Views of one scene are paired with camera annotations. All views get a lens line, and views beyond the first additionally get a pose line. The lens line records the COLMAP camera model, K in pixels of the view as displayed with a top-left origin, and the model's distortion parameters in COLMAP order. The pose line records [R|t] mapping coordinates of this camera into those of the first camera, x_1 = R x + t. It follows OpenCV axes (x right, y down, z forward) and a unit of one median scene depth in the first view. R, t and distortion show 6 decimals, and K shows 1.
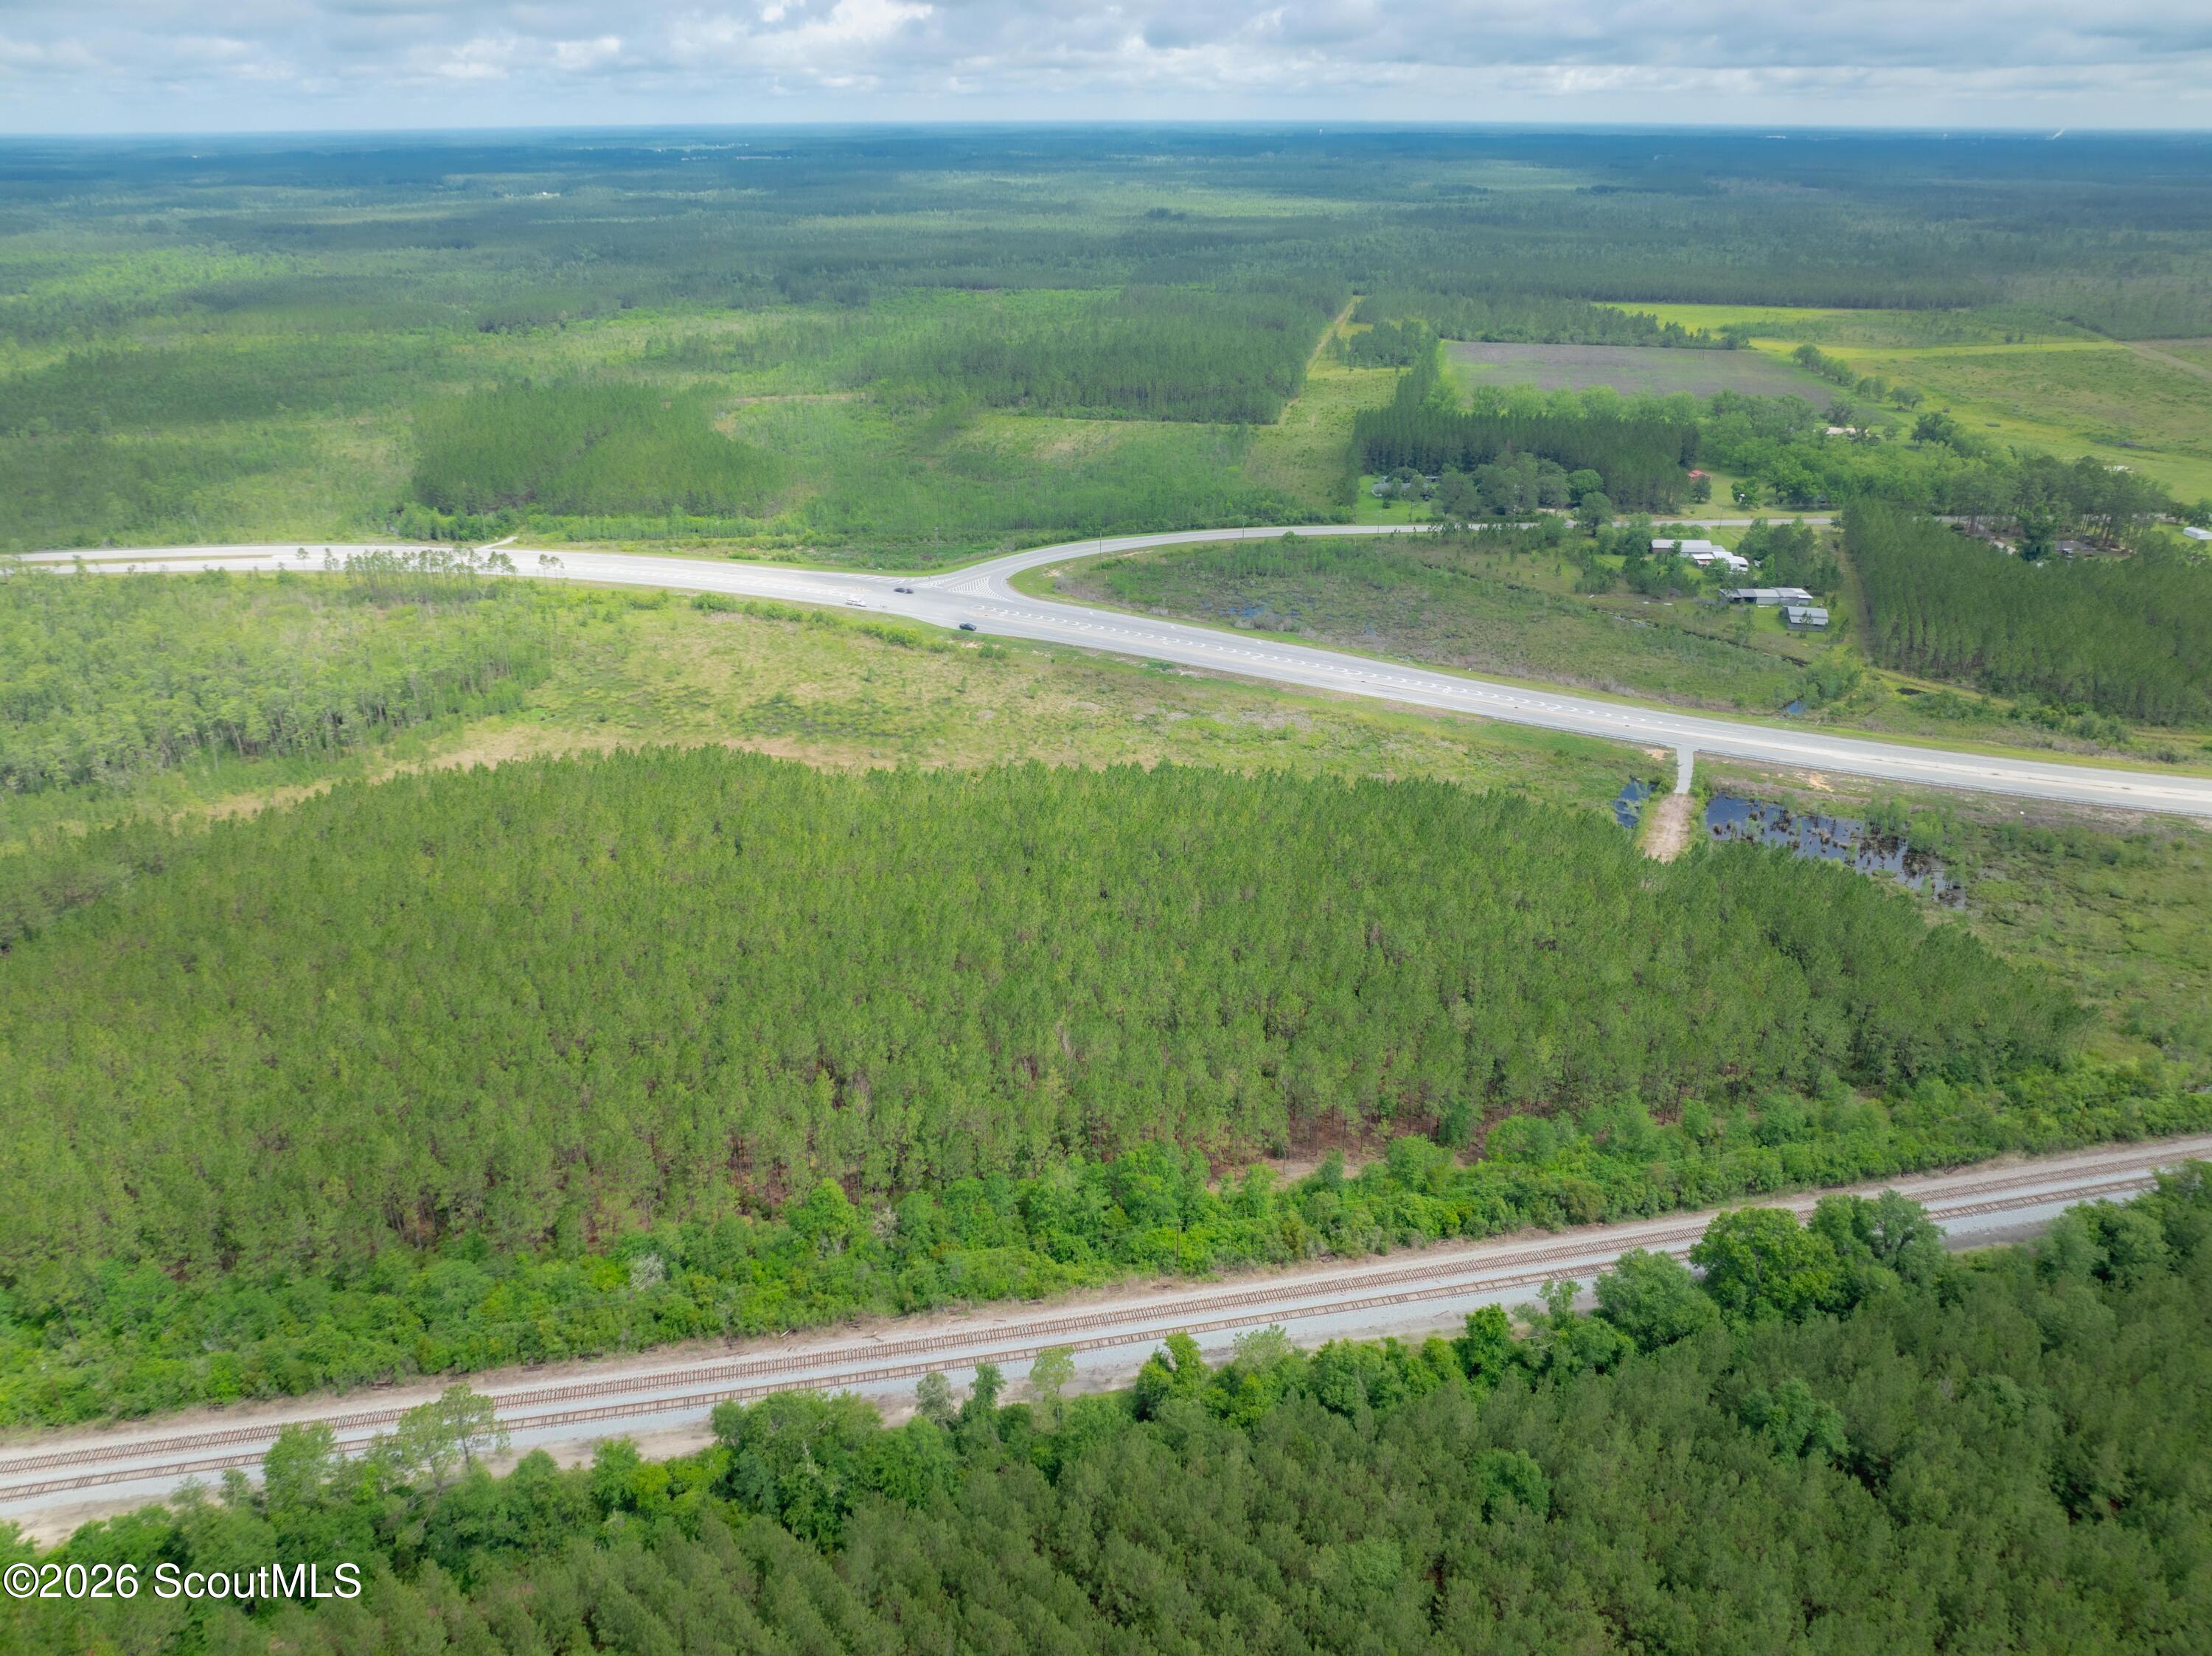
lens RADIAL K [[1578.4, 0, 1103.0], [0, 1578.4, 821.1], [0, 0, 1]] dist [-0.054568, 0.026372]
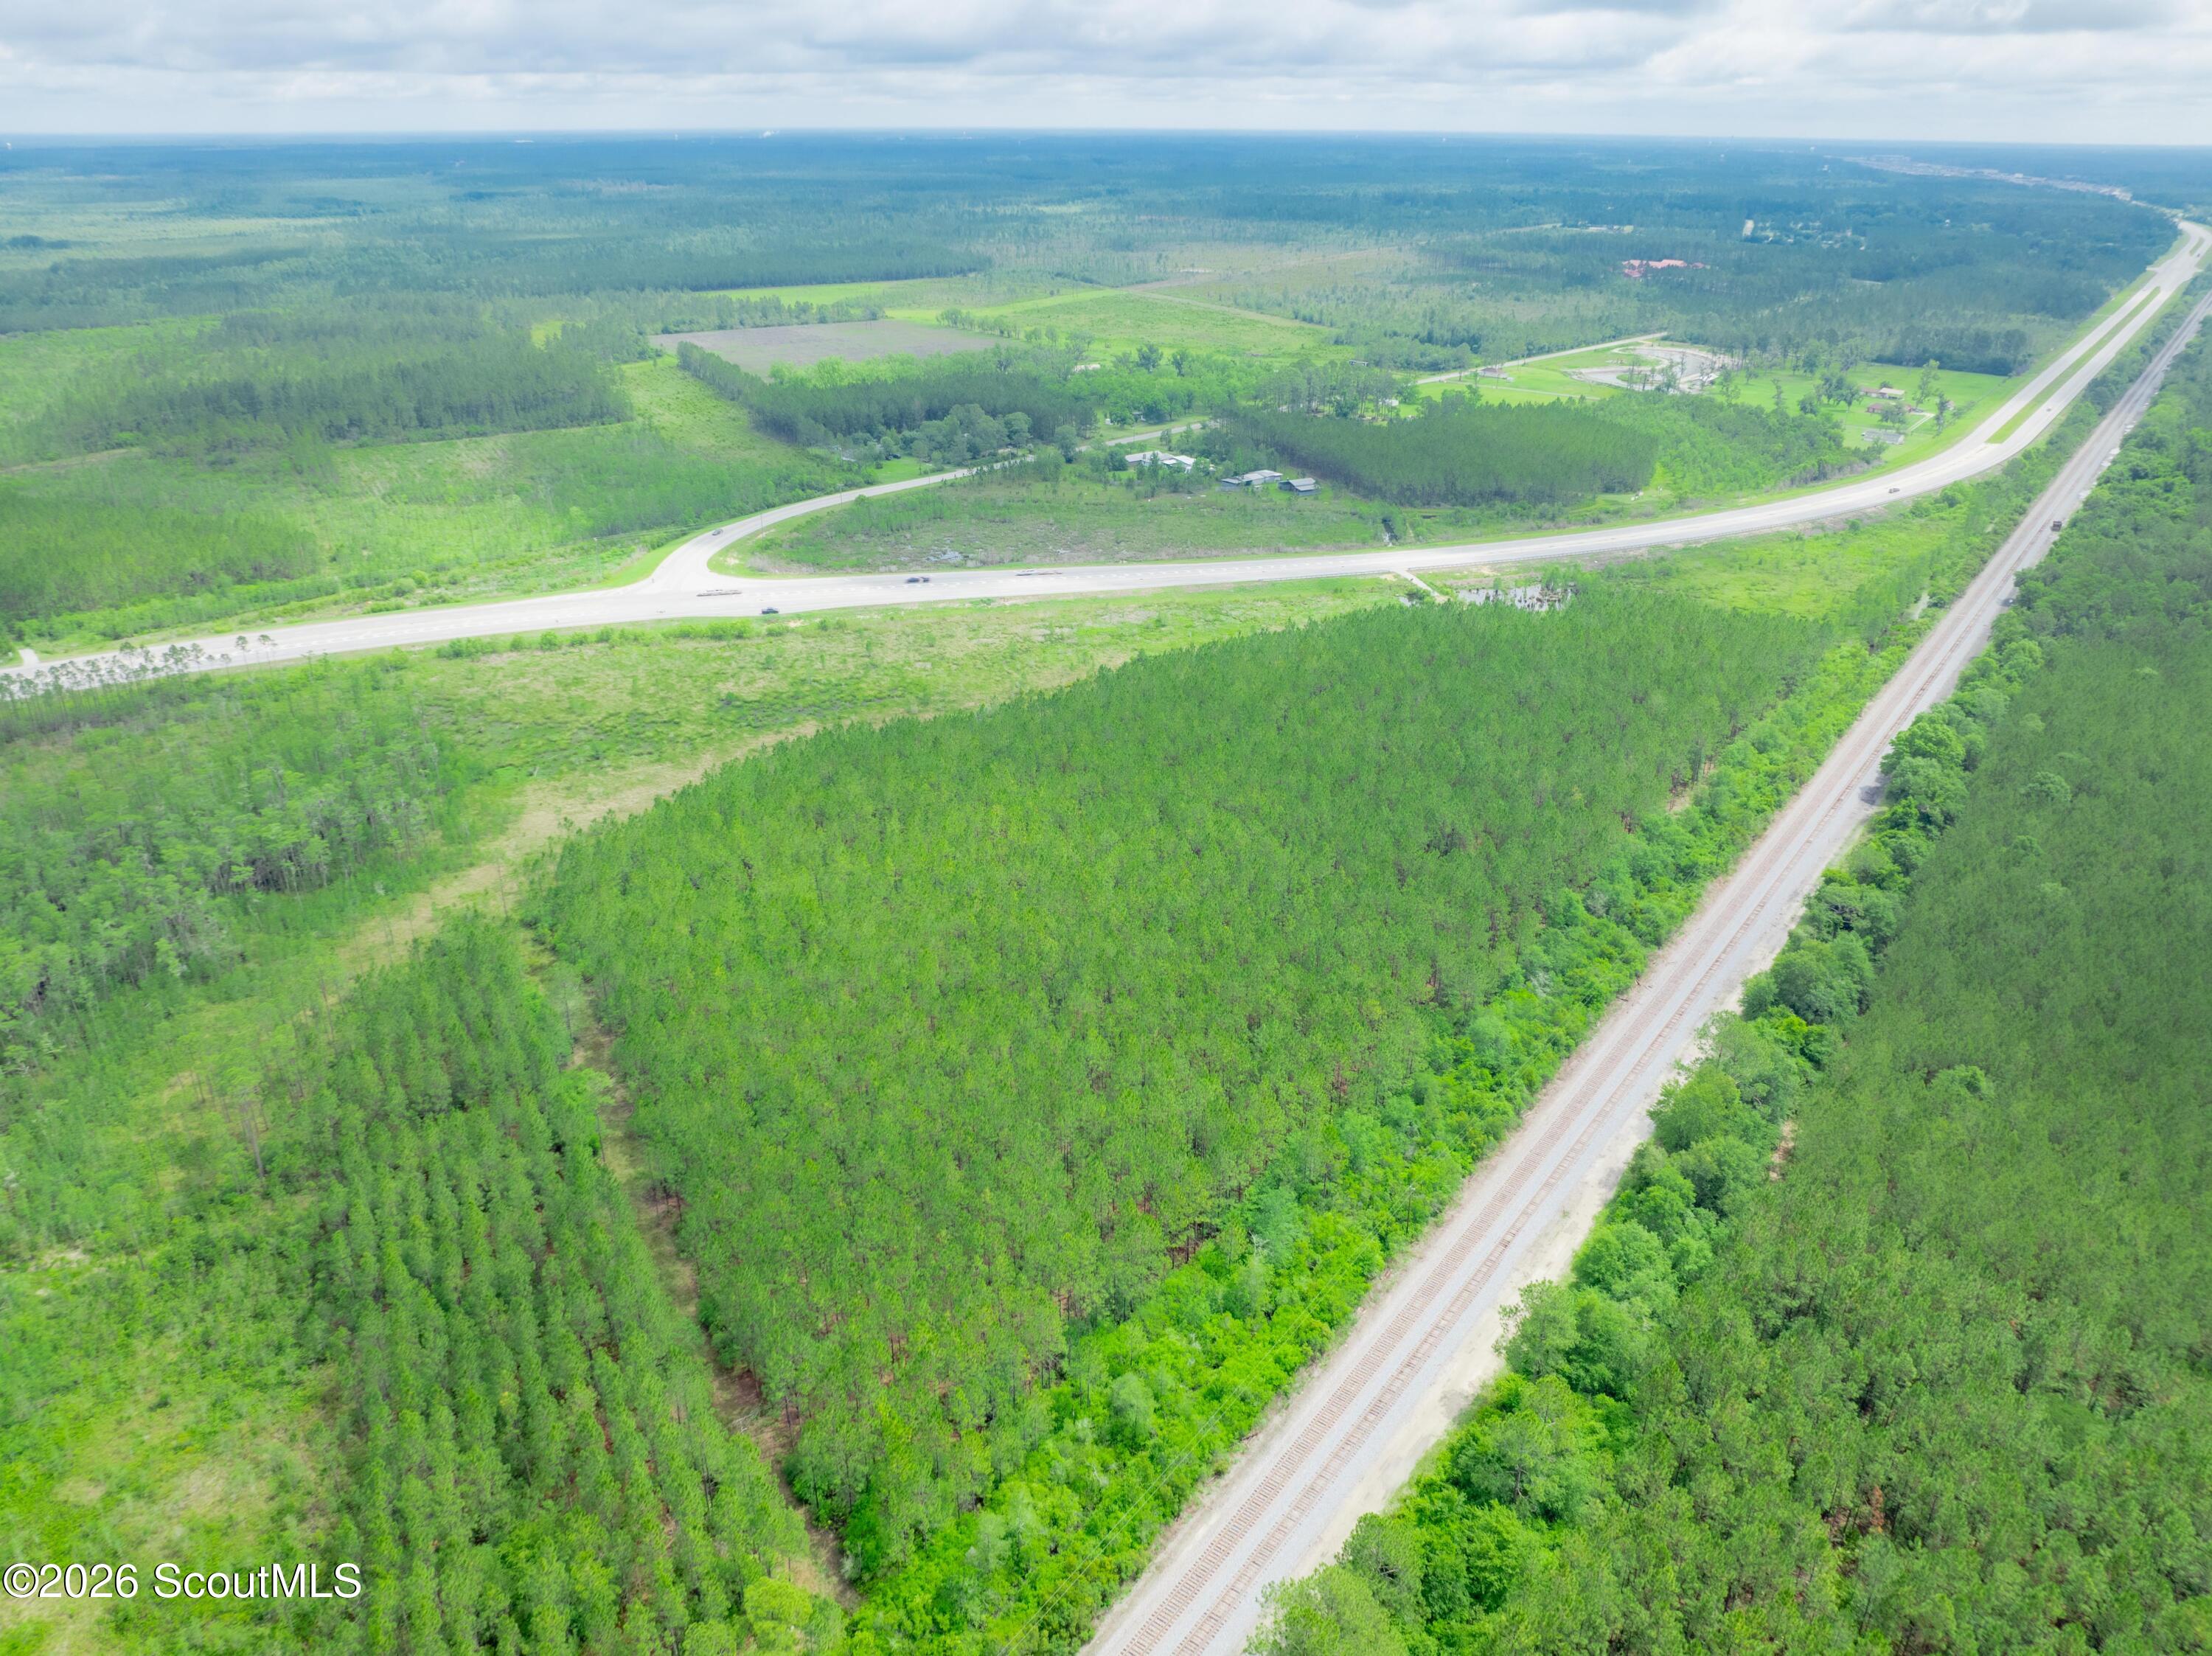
lens RADIAL K [[1578.4, 0, 1103.0], [0, 1578.4, 821.1], [0, 0, 1]] dist [-0.054568, 0.026372]
pose [[0.731217, -0.272130, 0.625513, -0.291252], [0.274330, 0.956872, 0.095600, -0.014806], [-0.624552, 0.101692, 0.774334, 0.041749]]
